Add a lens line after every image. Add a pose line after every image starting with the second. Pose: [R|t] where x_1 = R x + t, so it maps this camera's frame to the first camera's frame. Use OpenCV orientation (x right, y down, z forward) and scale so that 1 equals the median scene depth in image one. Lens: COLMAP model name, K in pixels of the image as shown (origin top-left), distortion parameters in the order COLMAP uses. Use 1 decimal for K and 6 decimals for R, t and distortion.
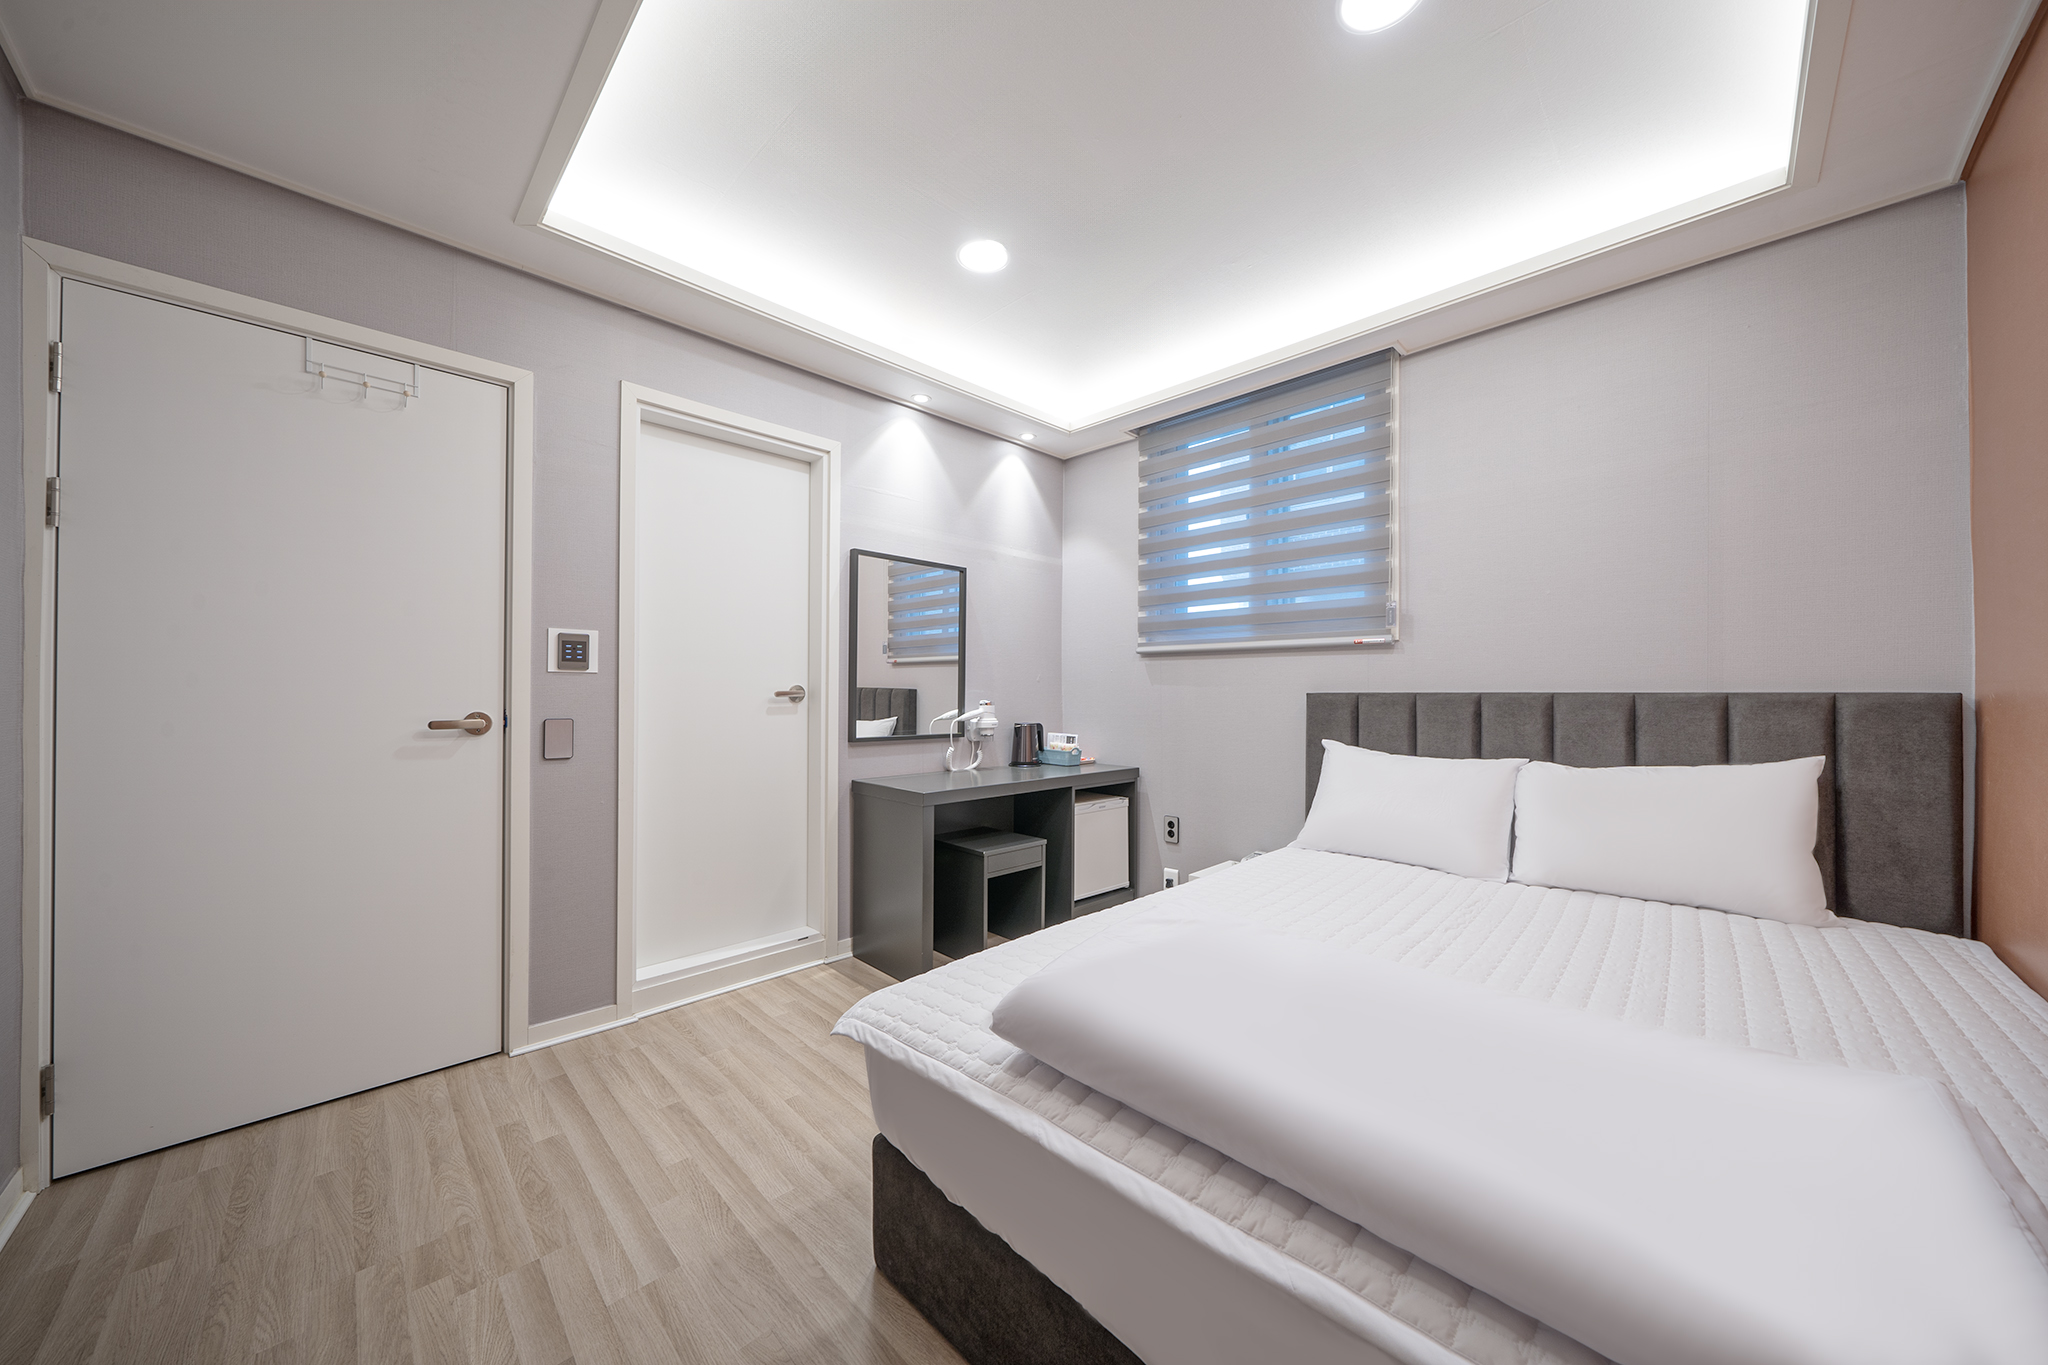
lens RADIAL K [[696.5, 0, 1029.0], [0, 696.5, 686.2], [0, 0, 1]] dist [-0.001047, -0.000121]
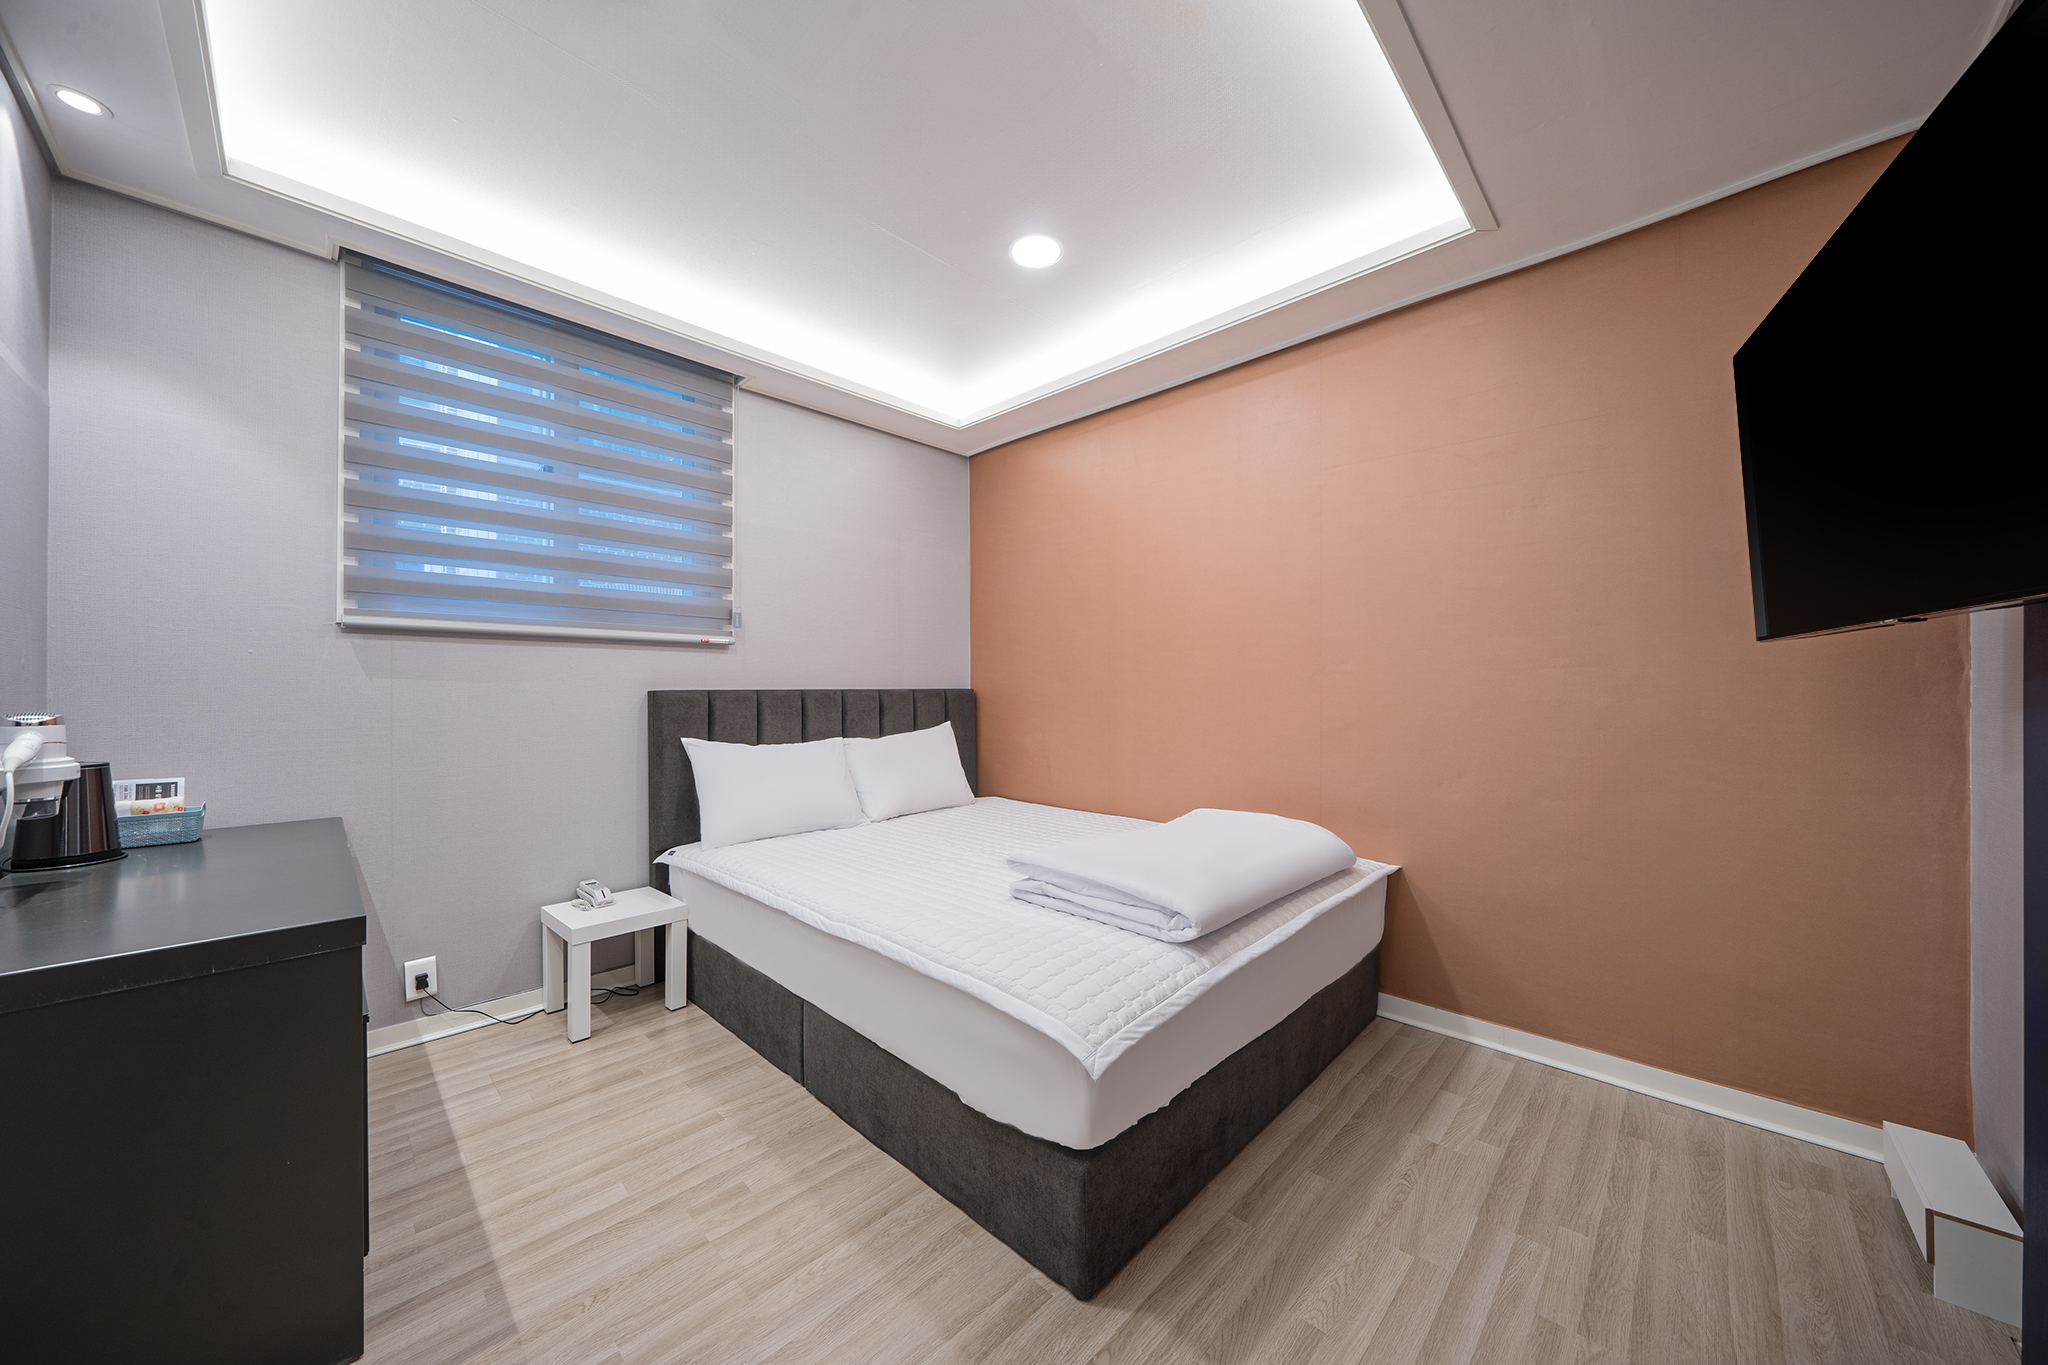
lens RADIAL K [[696.5, 0, 1029.0], [0, 696.5, 686.2], [0, 0, 1]] dist [-0.001047, -0.000121]
pose [[-0.010239, 0.001956, 0.999946, -0.582271], [-0.006569, 0.999976, -0.002023, 0.002395], [-0.999926, -0.006589, -0.010226, 0.549038]]
